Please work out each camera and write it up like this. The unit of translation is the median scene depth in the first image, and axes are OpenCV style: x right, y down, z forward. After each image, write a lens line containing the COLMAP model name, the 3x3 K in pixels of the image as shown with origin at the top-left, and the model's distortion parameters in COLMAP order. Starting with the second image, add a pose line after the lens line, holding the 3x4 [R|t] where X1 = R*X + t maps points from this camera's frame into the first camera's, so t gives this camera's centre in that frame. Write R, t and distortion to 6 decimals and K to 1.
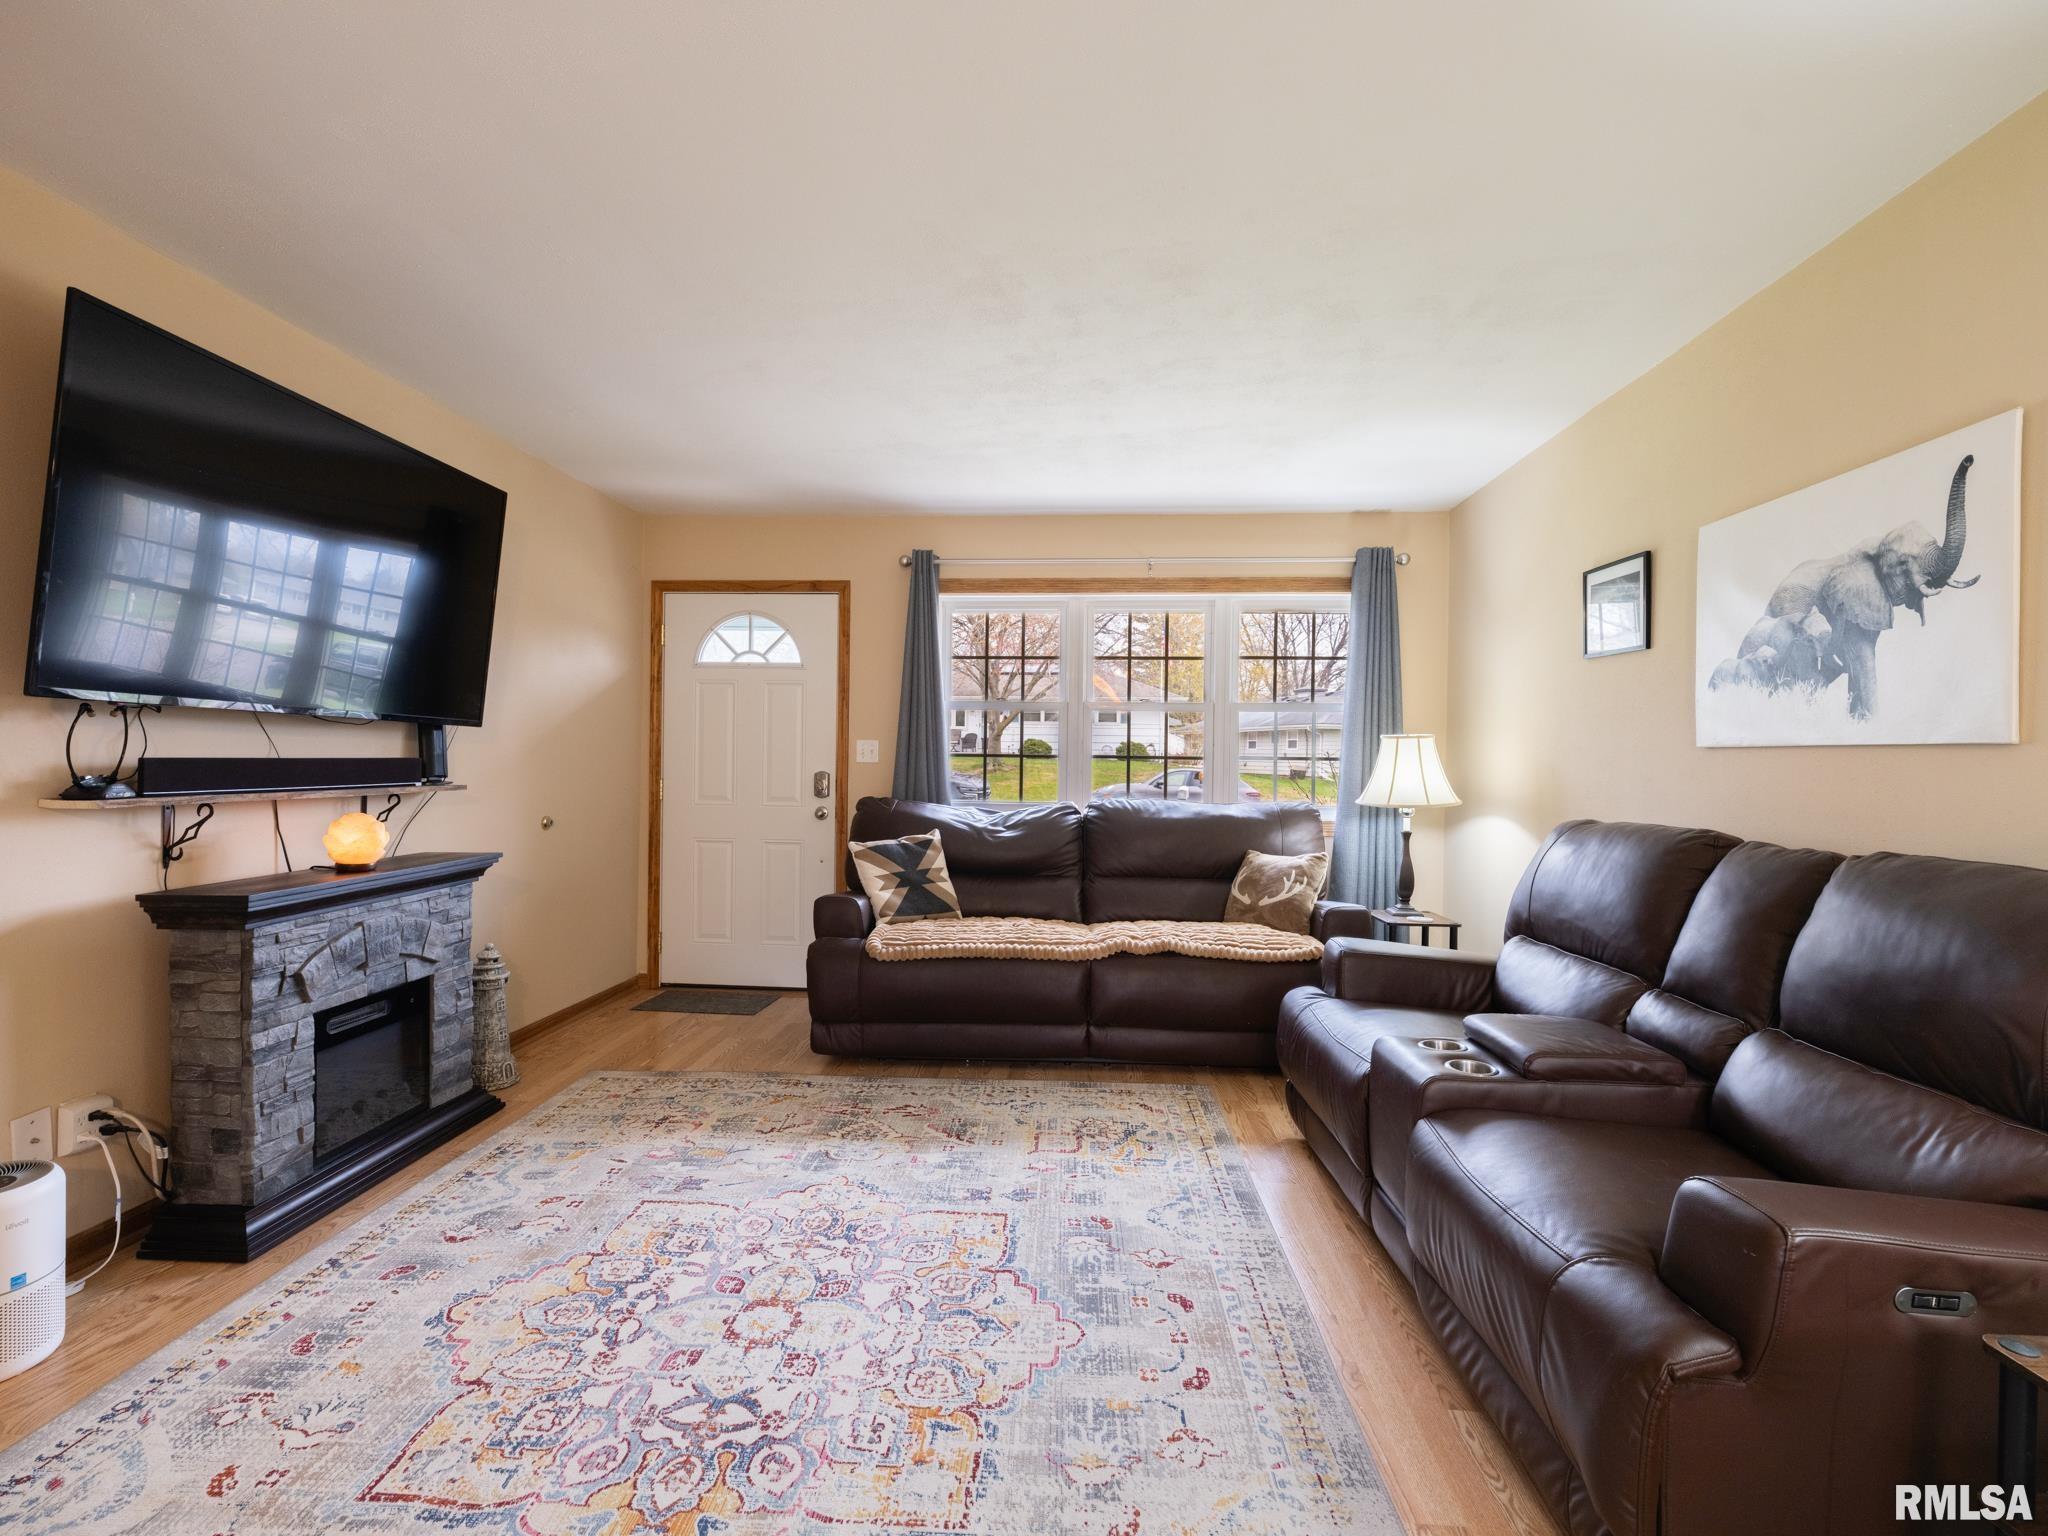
lens RADIAL K [[957.8, 0, 1013.8], [0, 957.8, 767.2], [0, 0, 1]] dist [-0.002083, 0.001058]
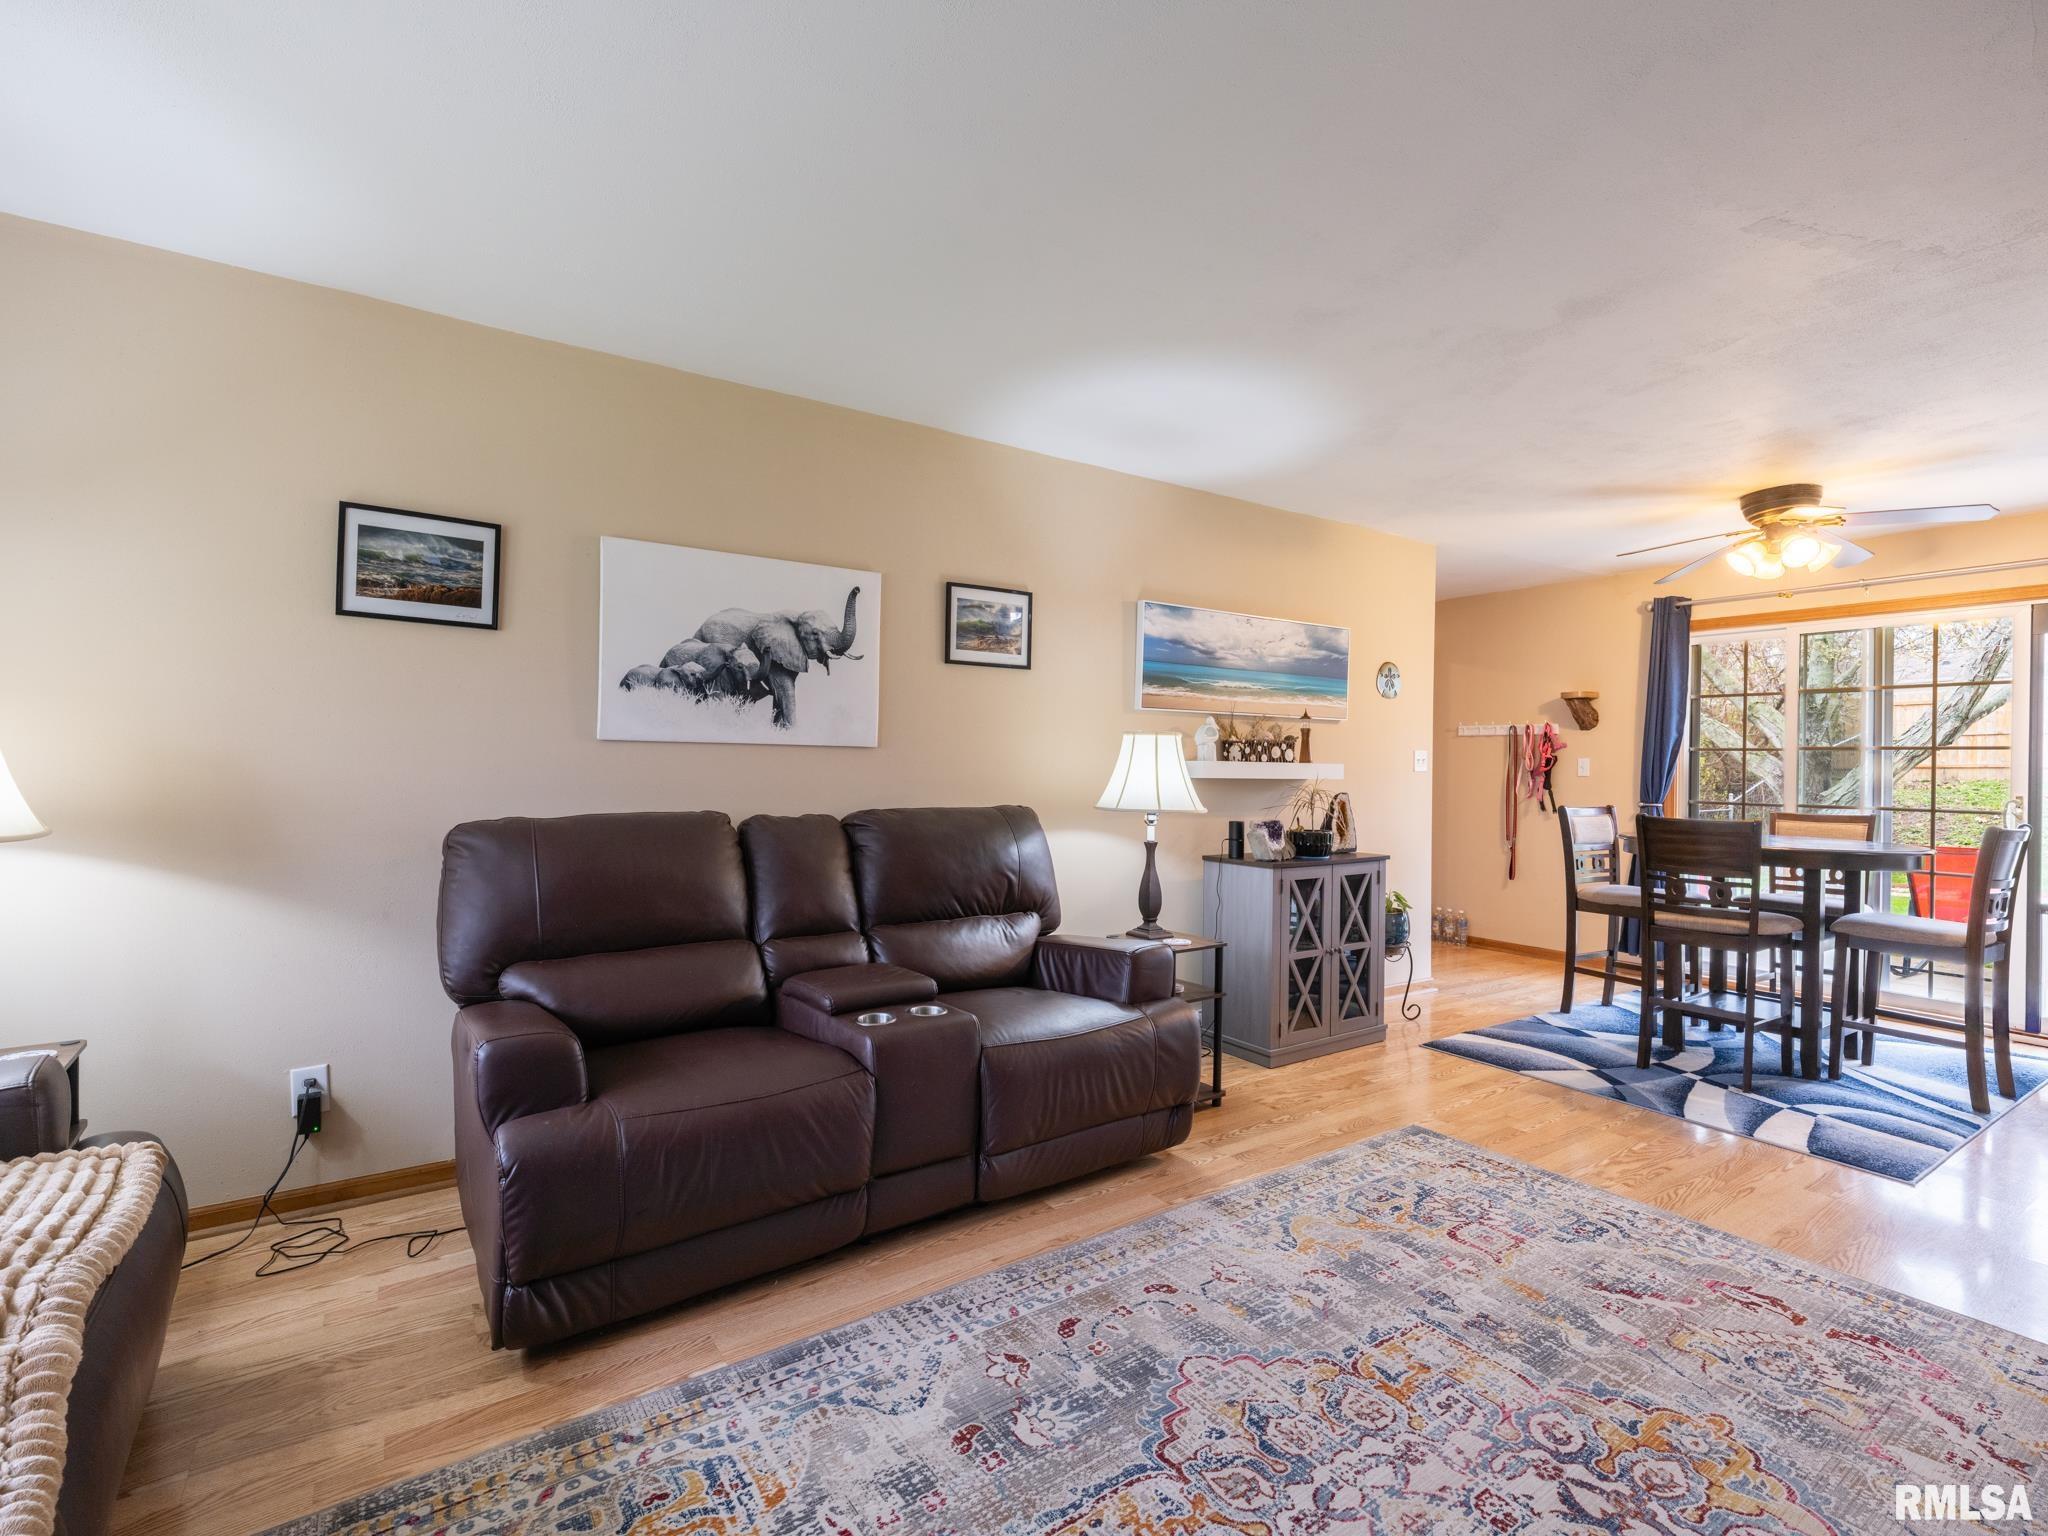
lens RADIAL K [[955.3, 0, 1020.4], [0, 955.3, 768.4], [0, 0, 1]] dist [-0.002724, 0.000693]
pose [[-0.620473, -0.024560, 0.783843, -0.391405], [-0.013788, 0.999697, 0.020410, -0.015836], [-0.784107, 0.001856, -0.620623, 1.199144]]
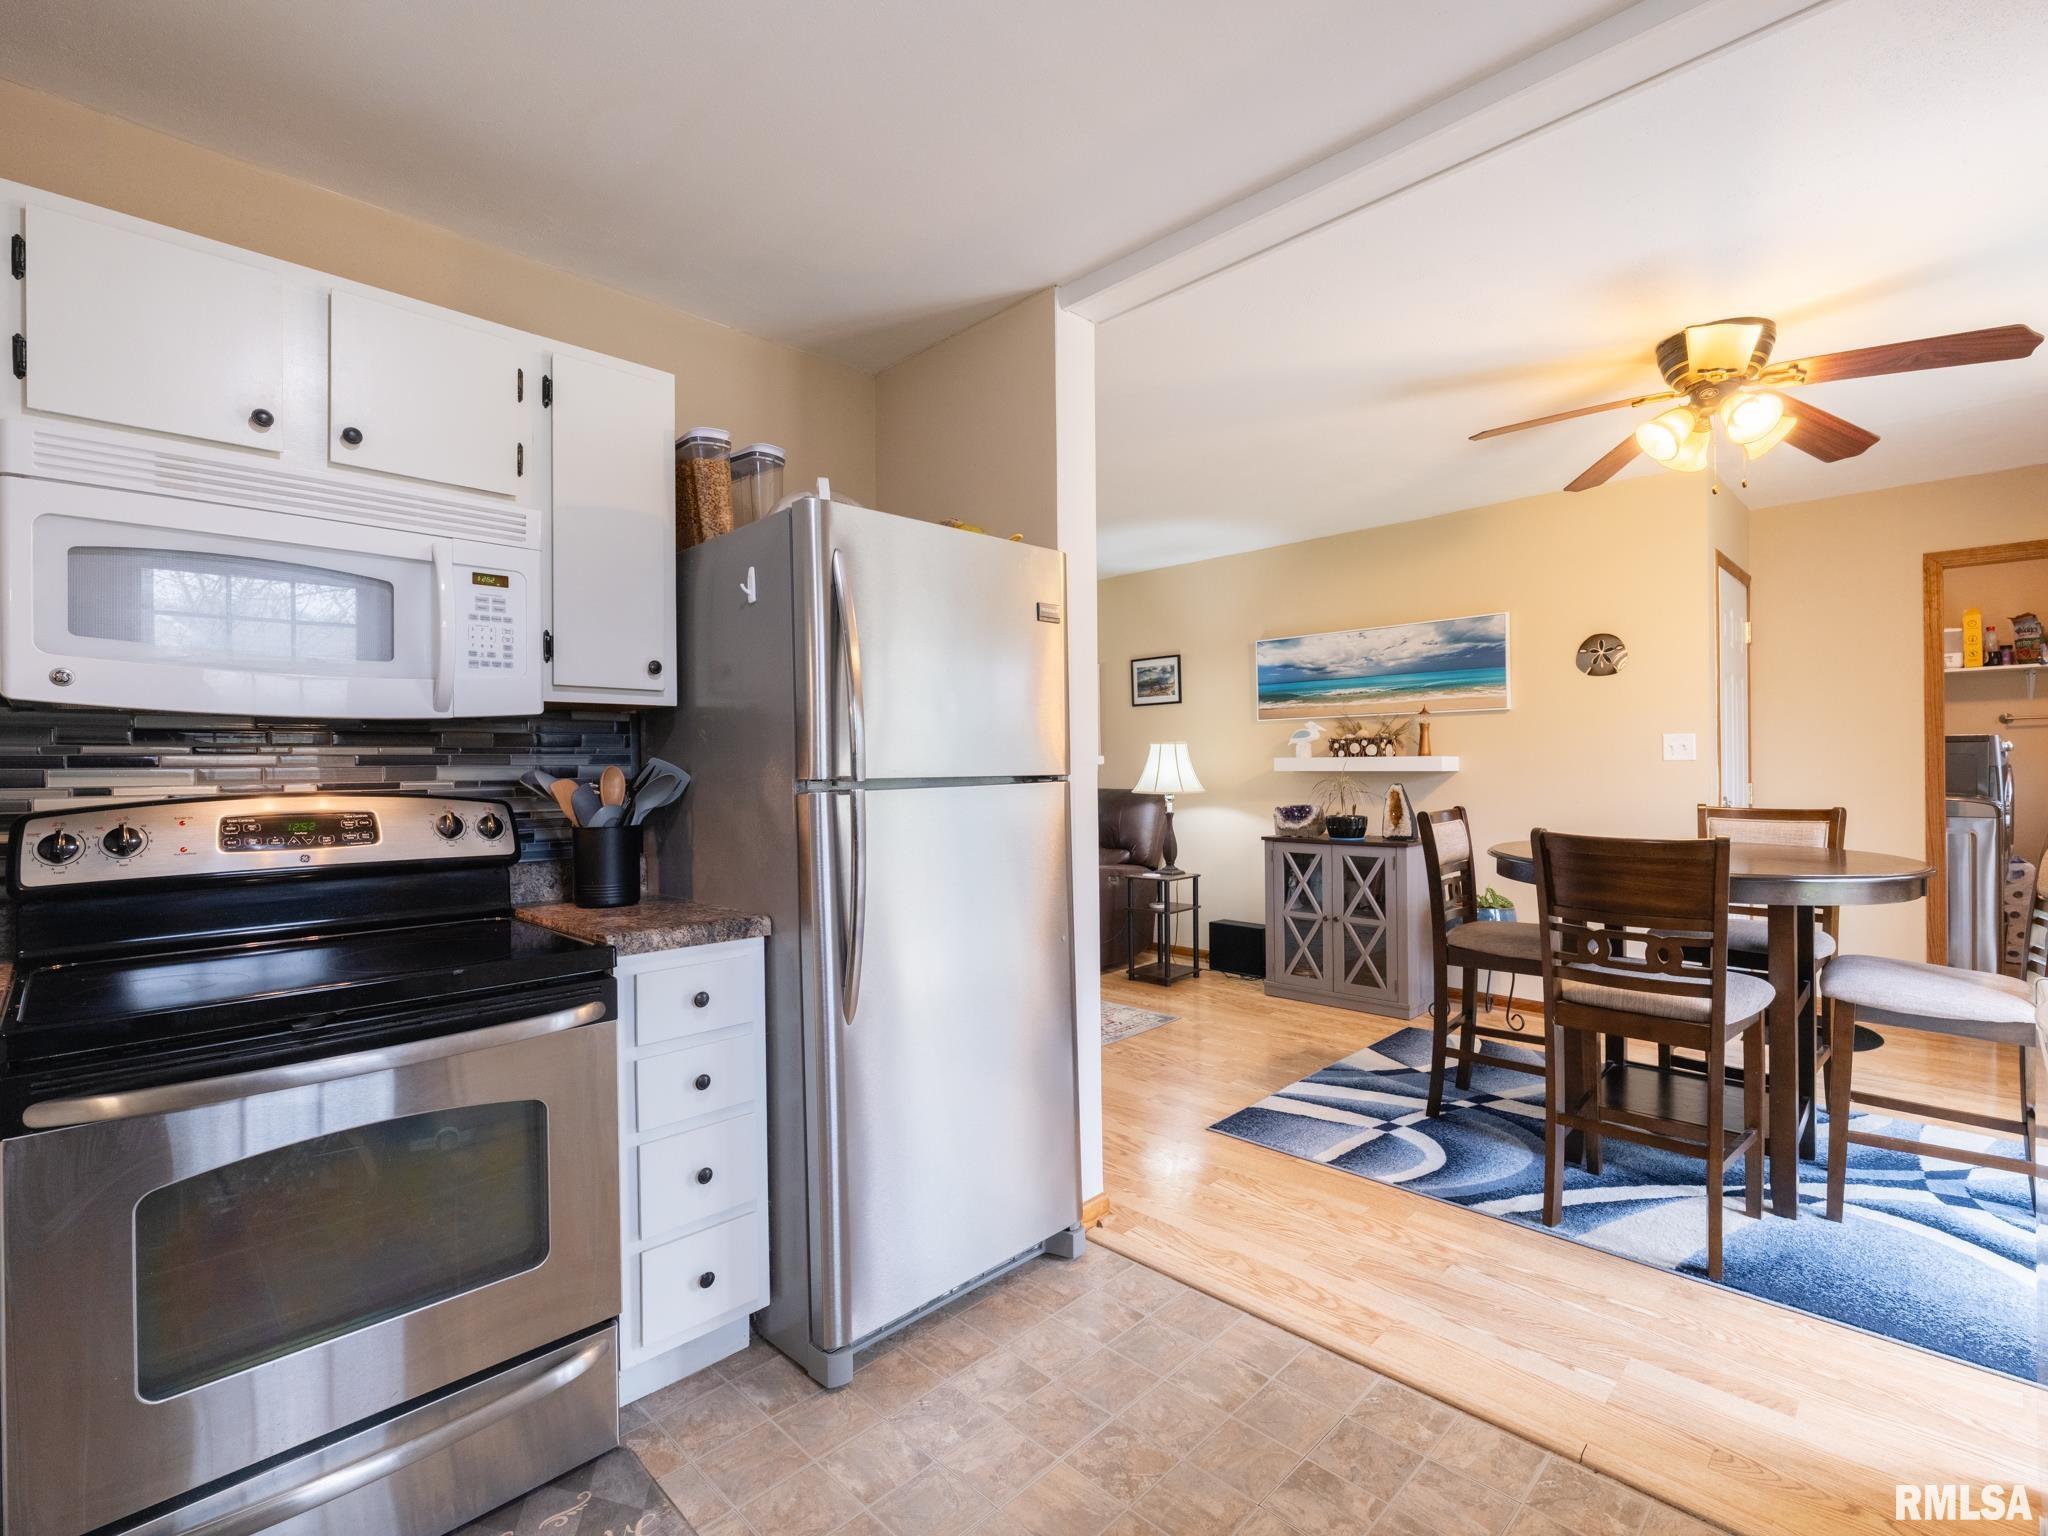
lens RADIAL K [[960.9, 0, 1018.6], [0, 960.9, 767.8], [0, 0, 1]] dist [-0.001737, 0.000724]
pose [[0.648363, -0.021369, 0.761032, -1.170698], [0.025873, 0.999647, 0.006026, -0.006970], [-0.760892, 0.015783, 0.648687, -0.682525]]
